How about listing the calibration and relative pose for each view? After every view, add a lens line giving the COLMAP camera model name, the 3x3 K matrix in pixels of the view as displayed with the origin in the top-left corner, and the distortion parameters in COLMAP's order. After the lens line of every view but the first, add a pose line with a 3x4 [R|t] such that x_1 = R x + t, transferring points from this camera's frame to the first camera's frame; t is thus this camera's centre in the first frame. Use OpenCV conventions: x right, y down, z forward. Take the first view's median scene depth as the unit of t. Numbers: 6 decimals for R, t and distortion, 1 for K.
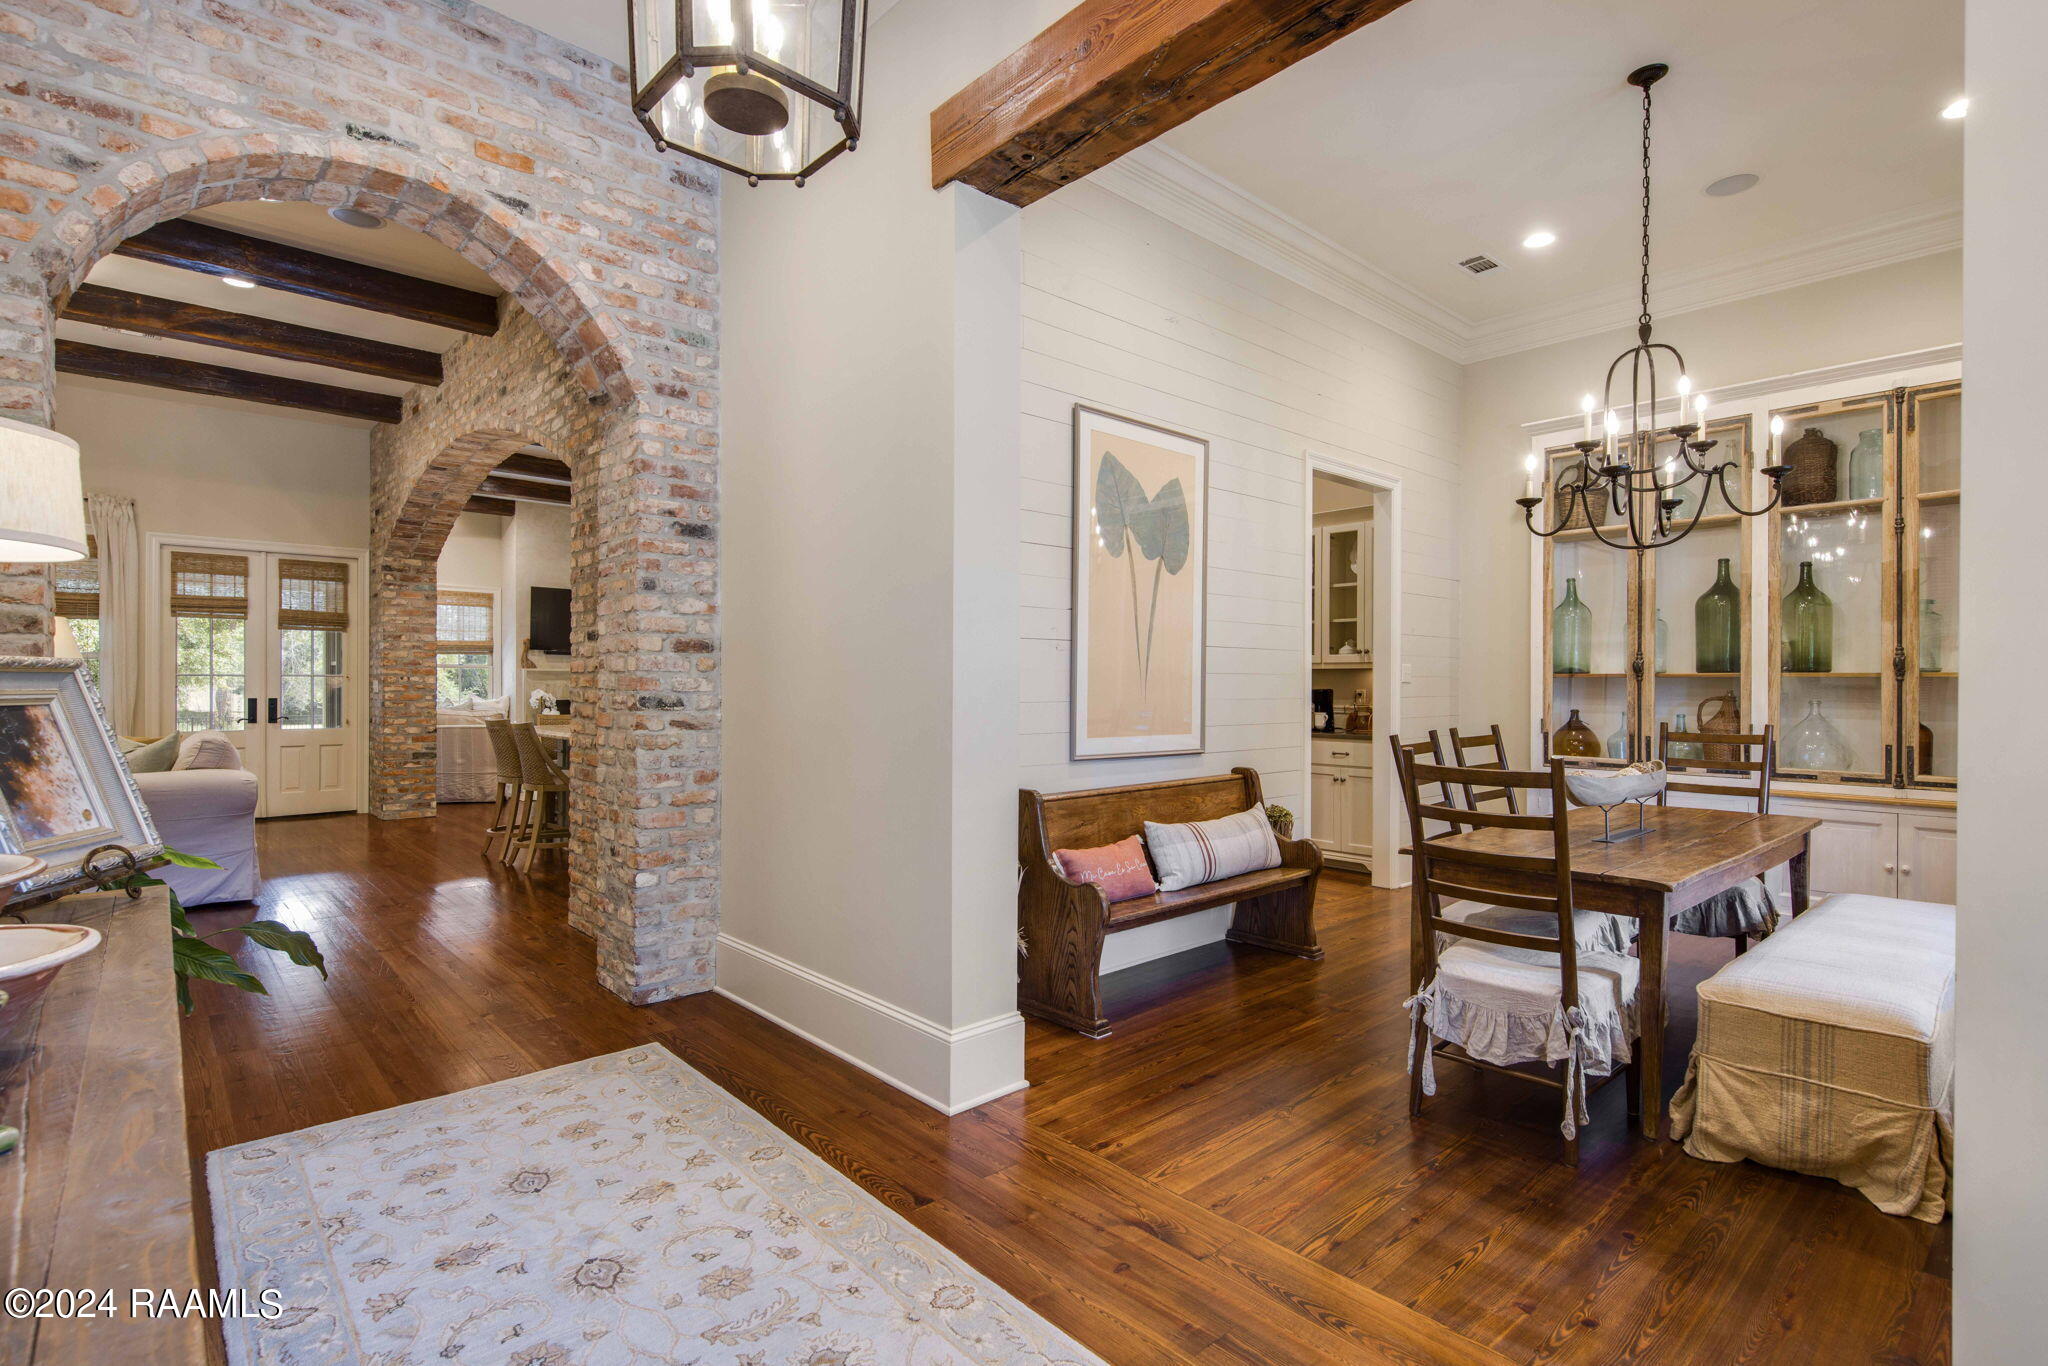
lens RADIAL K [[974.3, 0, 1024.0], [0, 974.3, 683.0], [0, 0, 1]] dist [-0.000849, -0.004050]
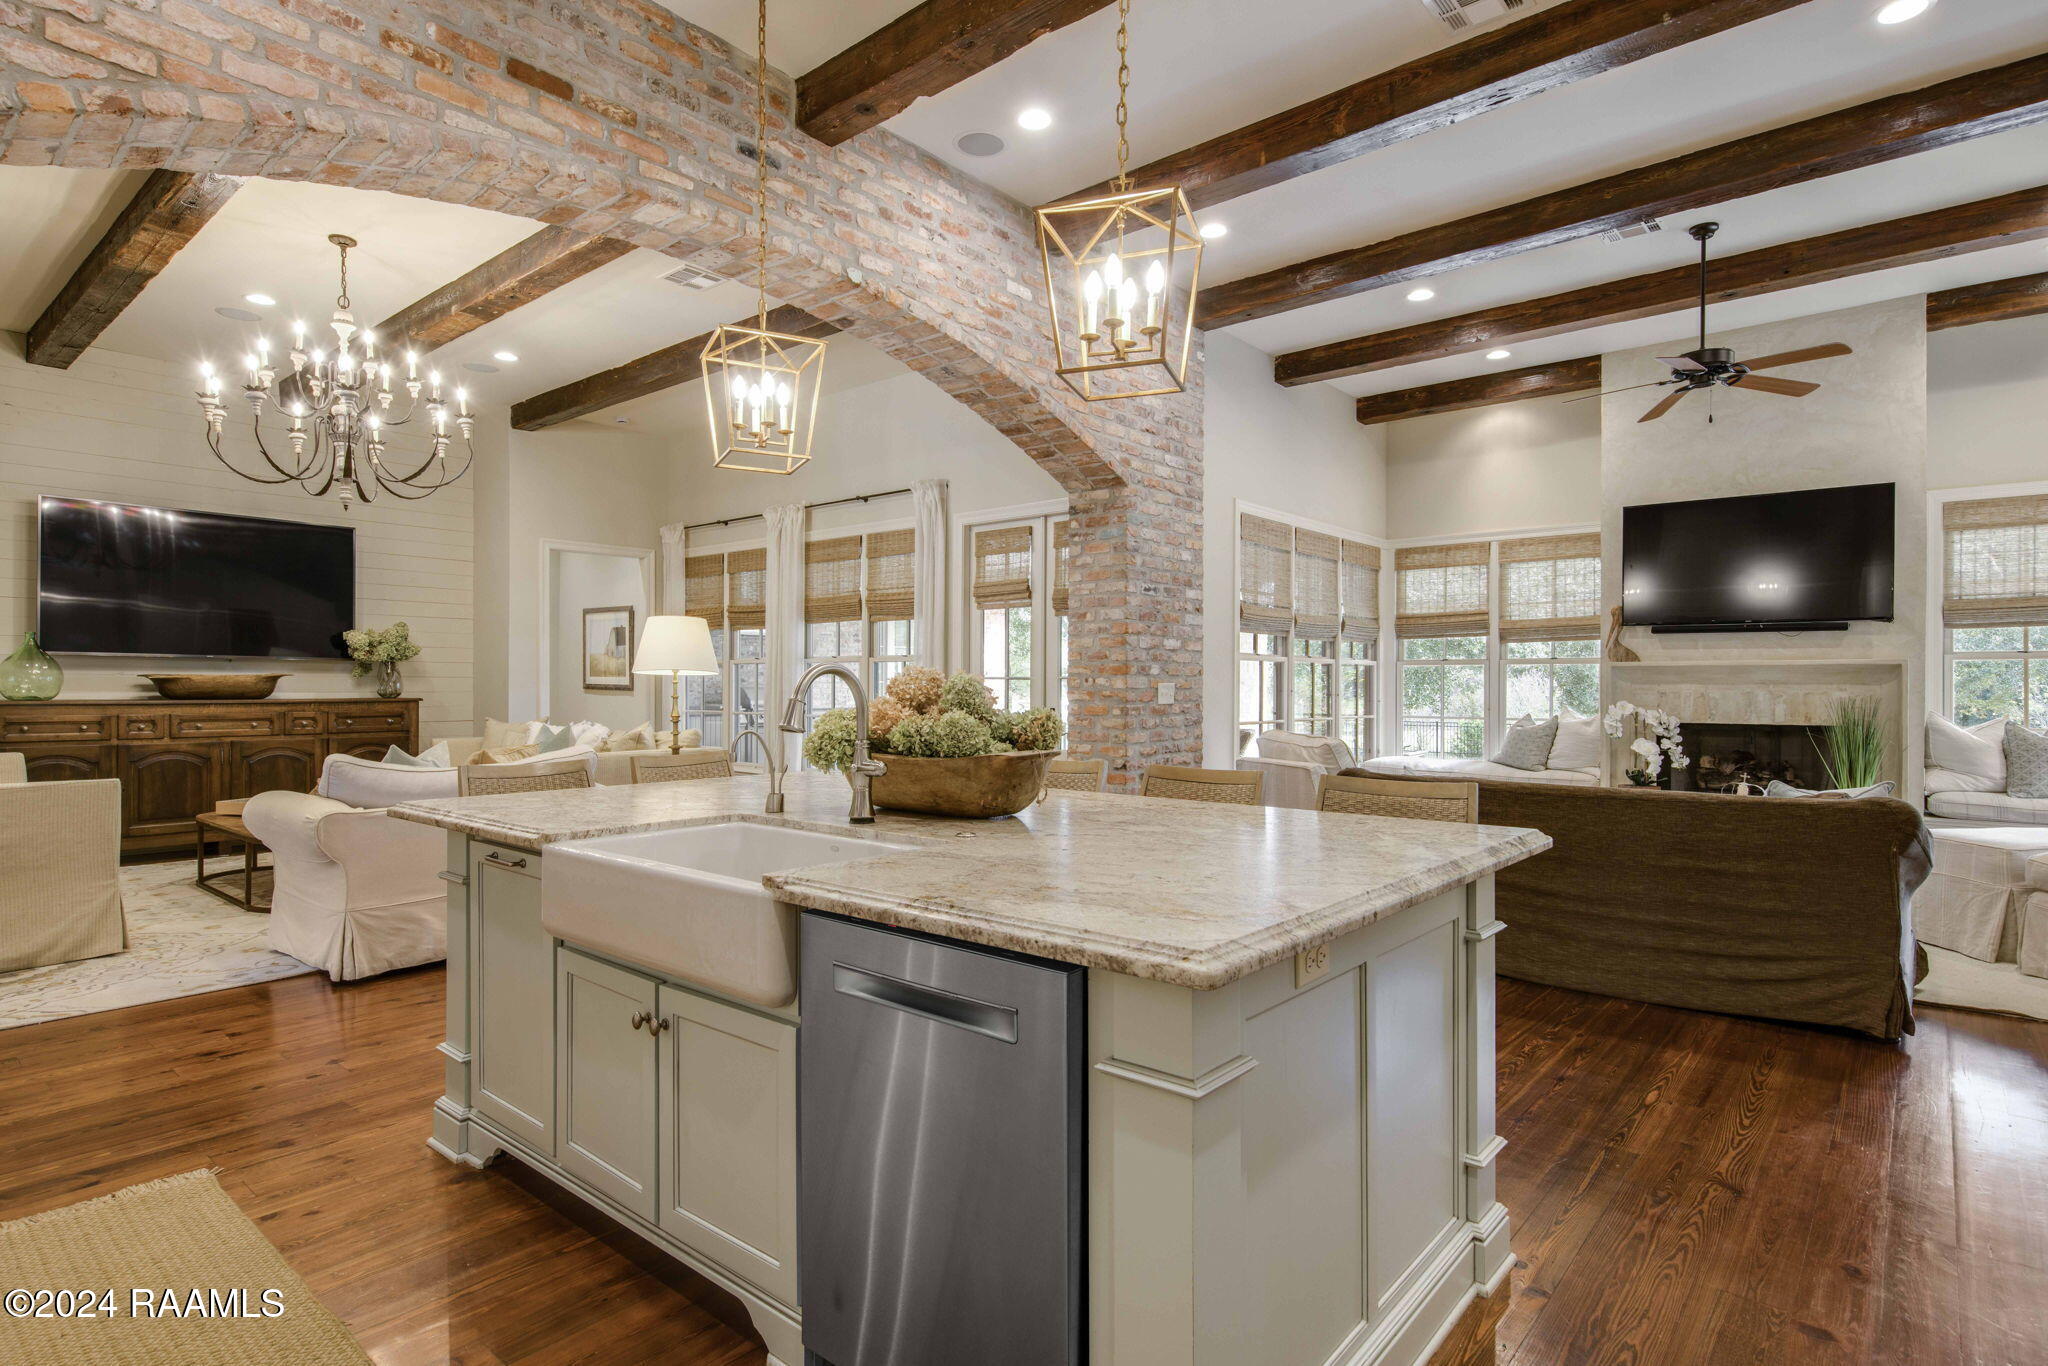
lens RADIAL K [[1103.2, 0, 1024.0], [0, 1103.2, 683.0], [0, 0, 1]] dist [0.005895, 0.000140]
pose [[0.148885, -0.006740, -0.988832, 0.159091], [-0.000036, 0.999977, -0.006822, 0.004120], [0.988855, 0.001052, 0.148881, 2.057581]]
